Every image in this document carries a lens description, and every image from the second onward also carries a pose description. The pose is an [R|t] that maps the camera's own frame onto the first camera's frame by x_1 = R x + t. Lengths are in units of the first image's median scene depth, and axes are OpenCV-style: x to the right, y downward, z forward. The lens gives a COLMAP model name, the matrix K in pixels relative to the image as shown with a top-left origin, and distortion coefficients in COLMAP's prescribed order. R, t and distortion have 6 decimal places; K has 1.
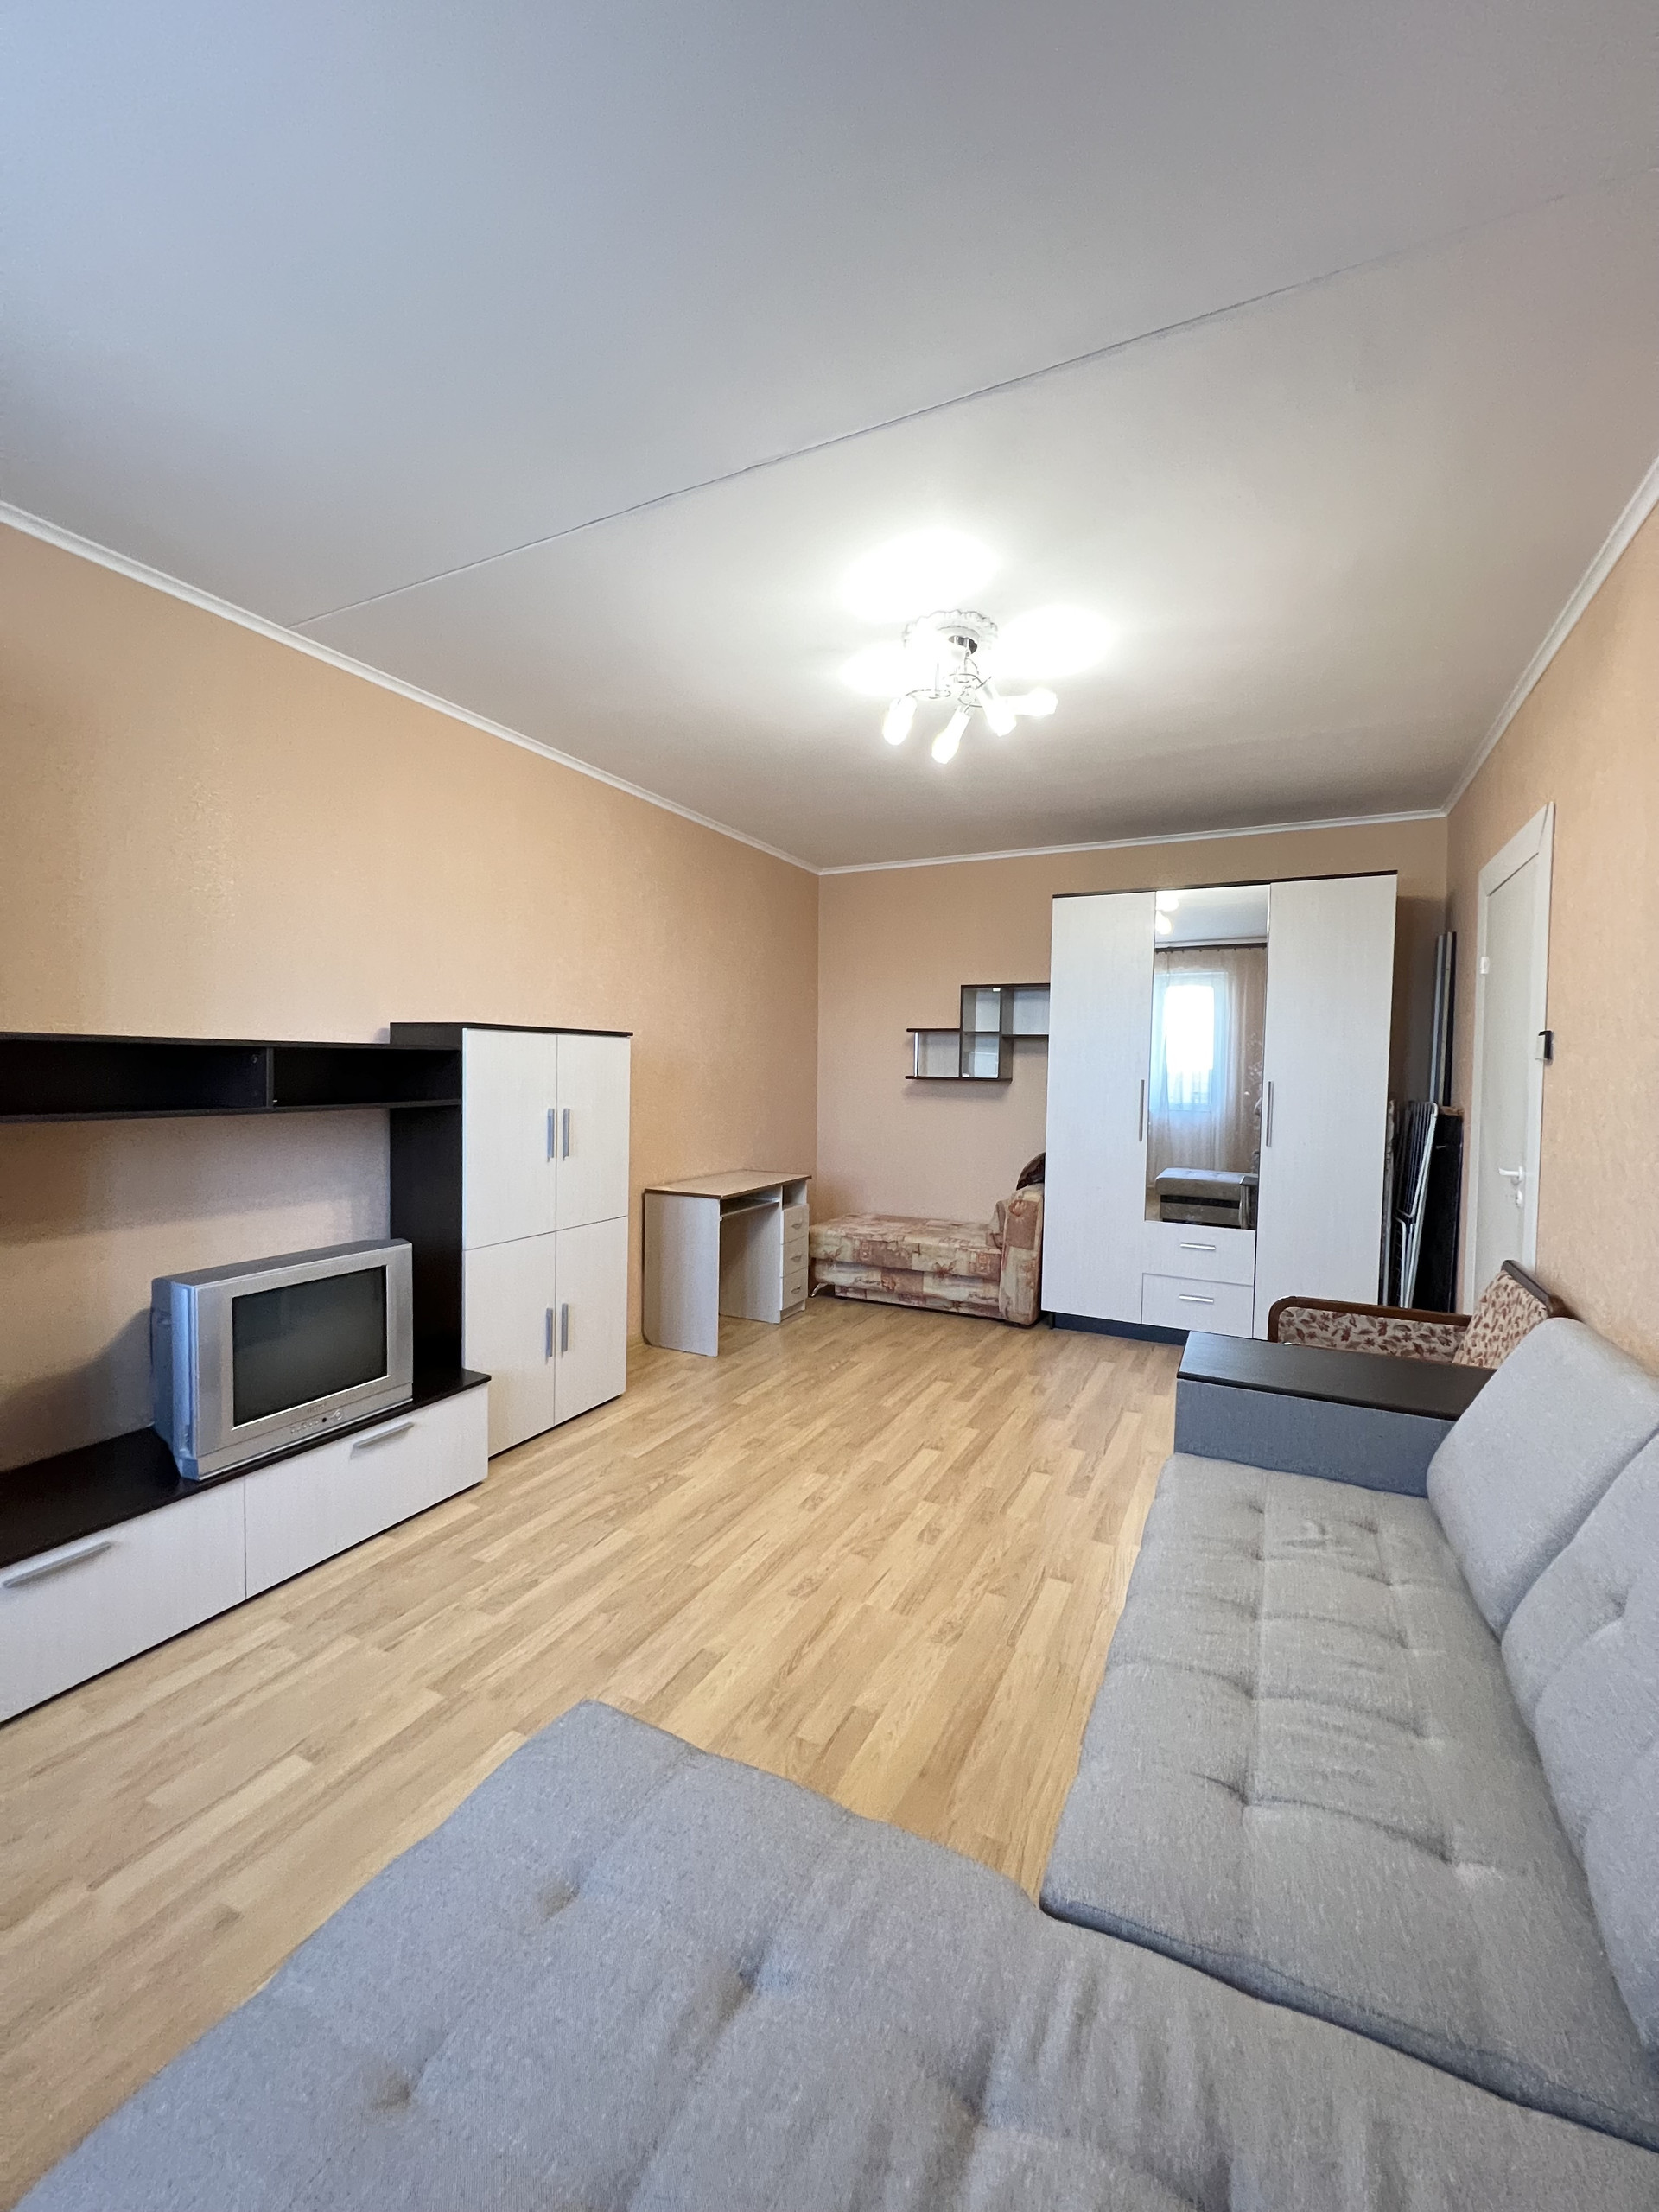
lens RADIAL K [[877.8, 0, 841.8], [0, 877.8, 1106.2], [0, 0, 1]] dist [-0.007827, 0.000560]
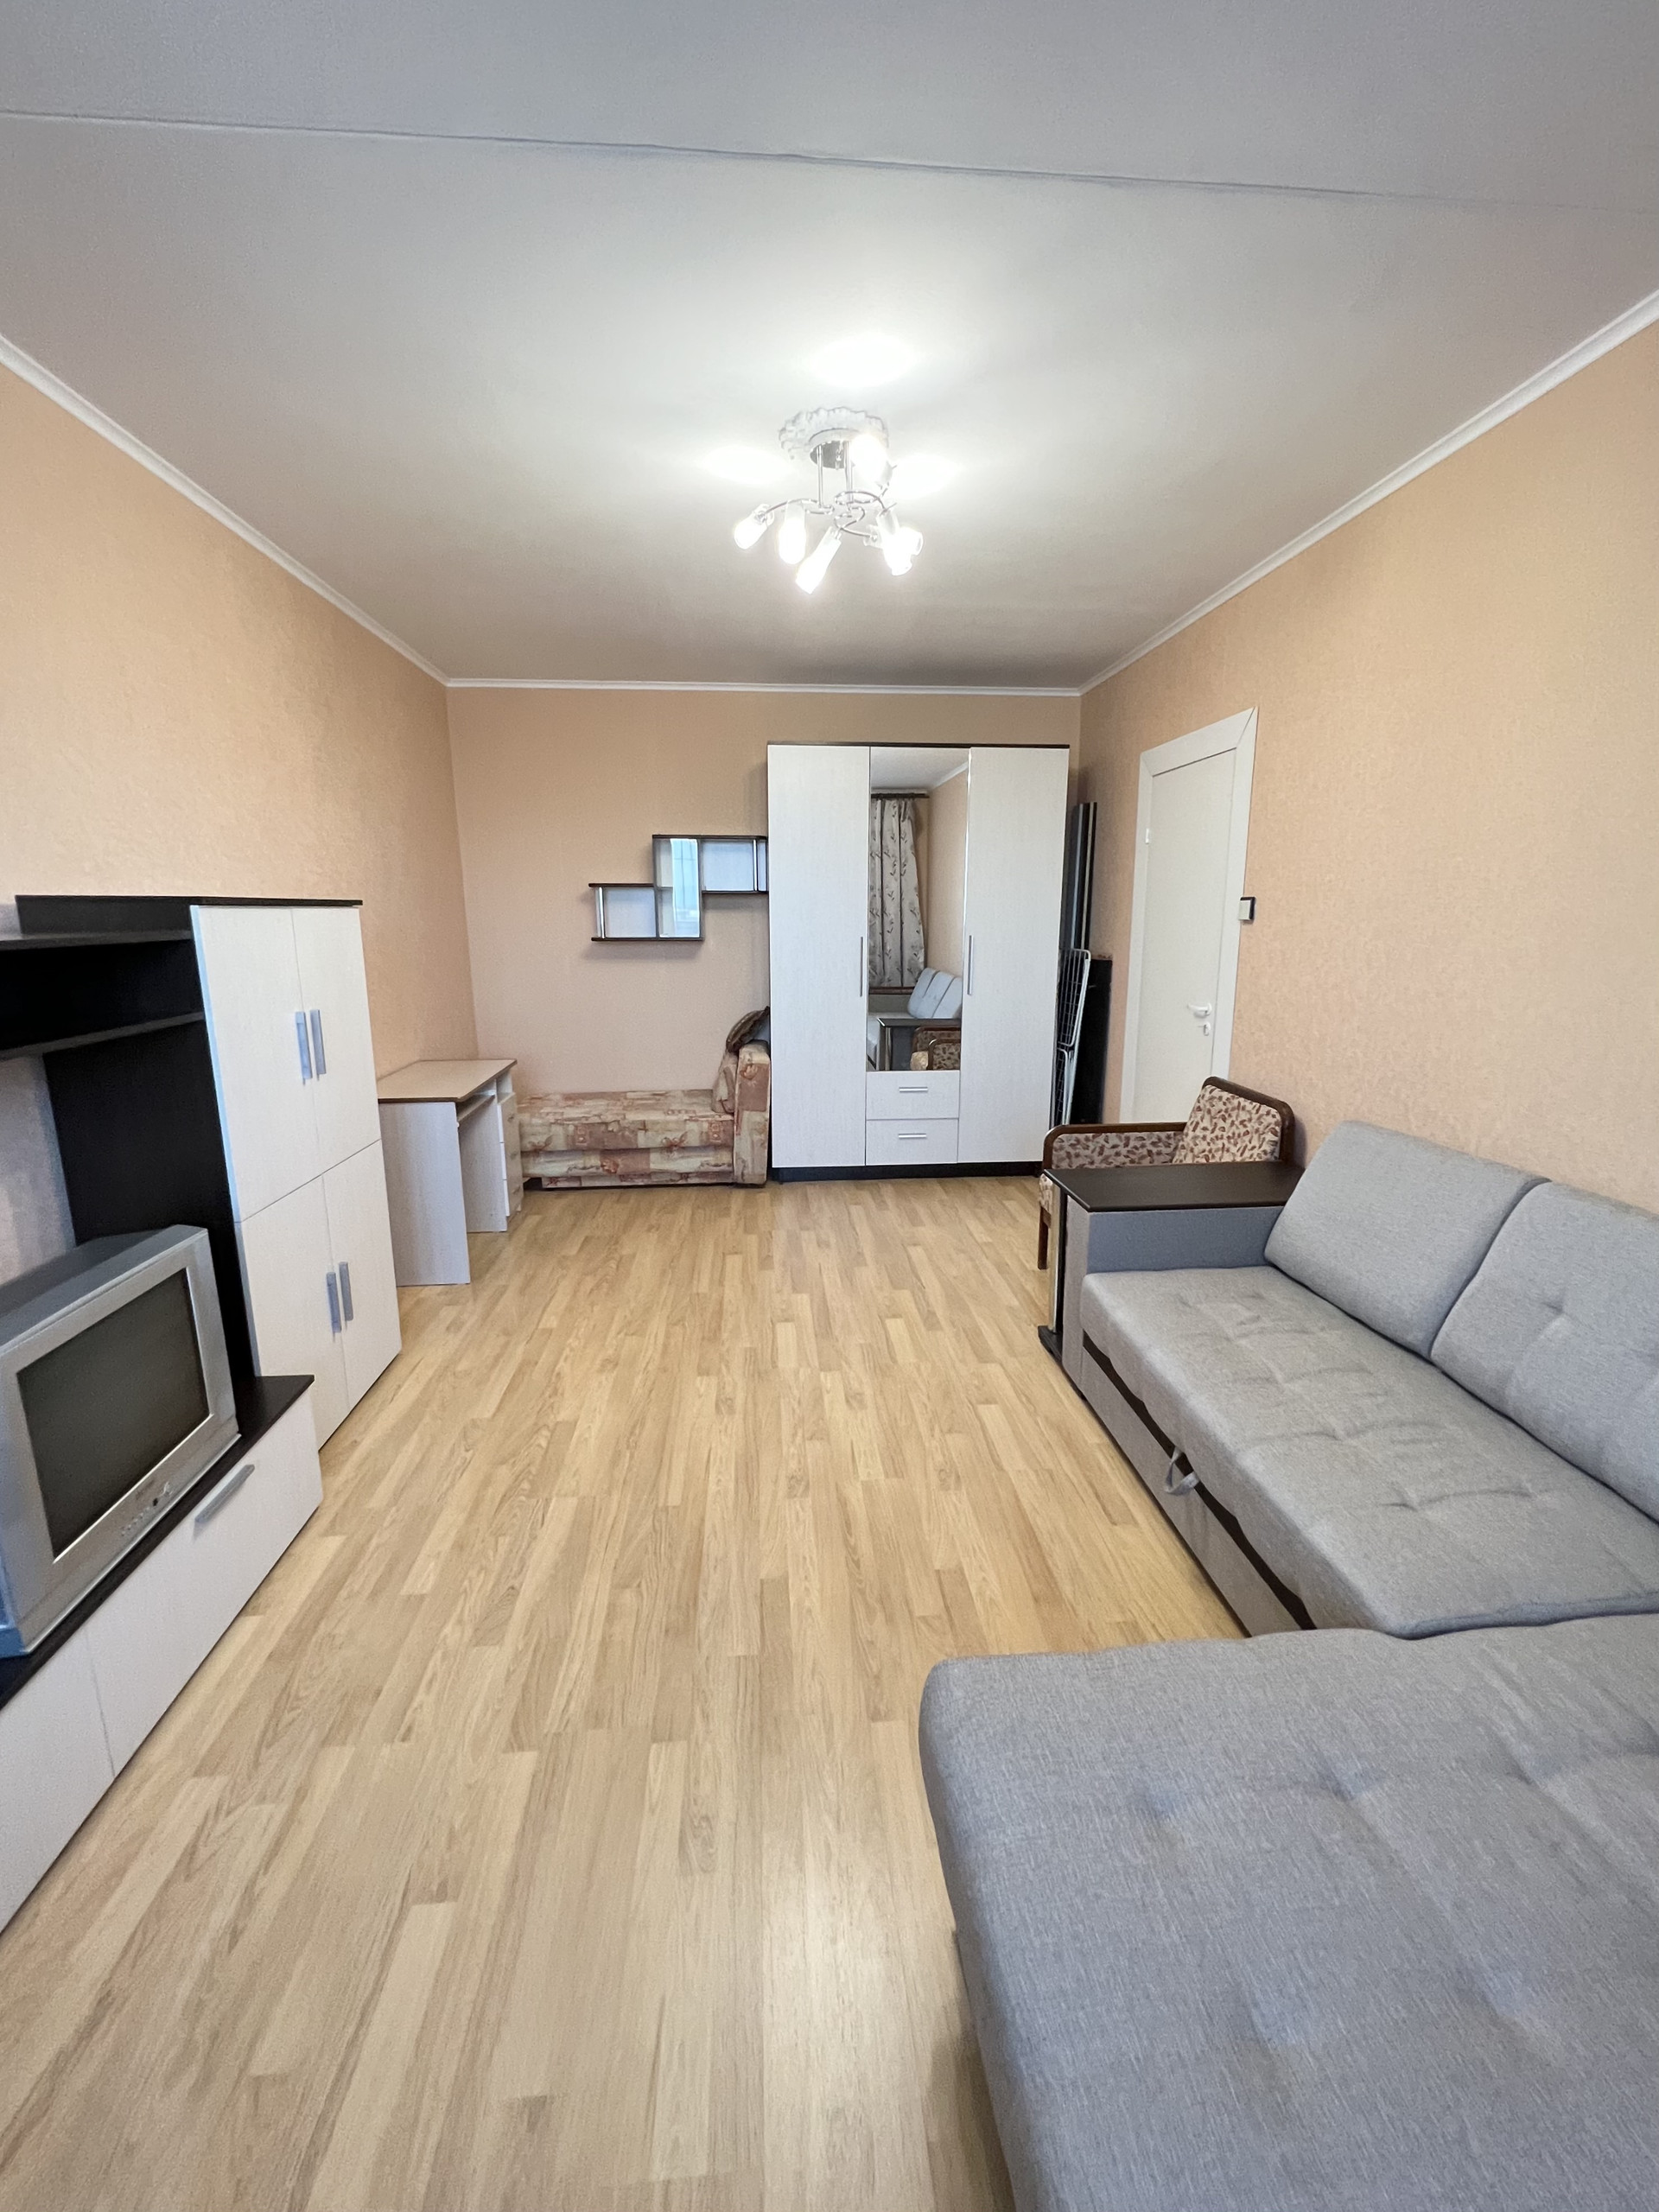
lens RADIAL K [[897.6, 0, 830.8], [0, 897.6, 1100.2], [0, 0, 1]] dist [-0.003133, -0.000666]
pose [[0.859017, -0.123370, 0.496860, -0.370031], [0.039294, 0.983555, 0.176282, -0.043903], [-0.510437, -0.131905, 0.849738, 0.145920]]
